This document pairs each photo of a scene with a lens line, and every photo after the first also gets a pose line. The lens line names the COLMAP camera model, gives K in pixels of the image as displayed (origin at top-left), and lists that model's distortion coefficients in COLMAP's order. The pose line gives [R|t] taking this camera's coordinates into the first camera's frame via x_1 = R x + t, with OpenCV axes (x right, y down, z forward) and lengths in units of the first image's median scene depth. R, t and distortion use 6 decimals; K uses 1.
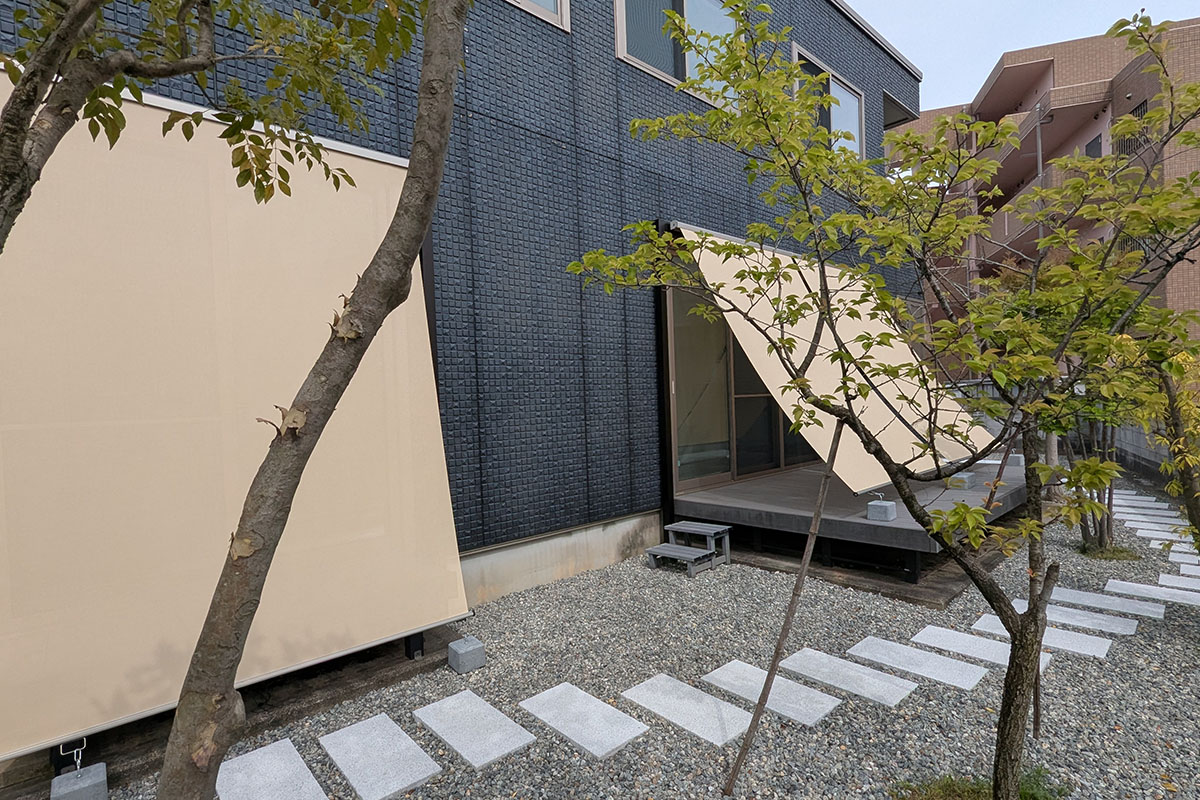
lens RADIAL K [[564.4, 0, 600.0], [0, 564.4, 400.0], [0, 0, 1]] dist [0.008584, -0.000047]
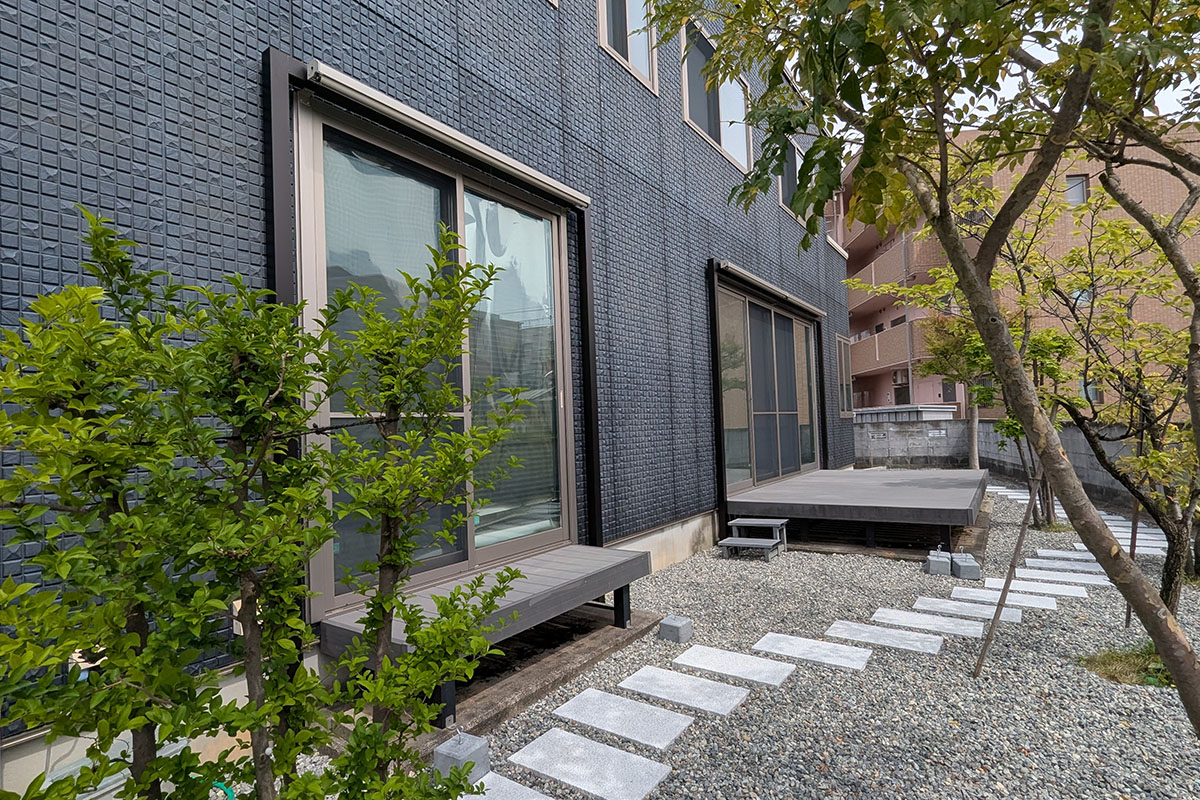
lens RADIAL K [[564.4, 0, 600.0], [0, 564.4, 400.0], [0, 0, 1]] dist [0.008584, -0.000047]
pose [[0.977410, 0.008348, 0.211188, -0.410944], [0.004085, 0.998287, -0.058365, 0.044047], [-0.211314, 0.057909, 0.975701, -0.080801]]
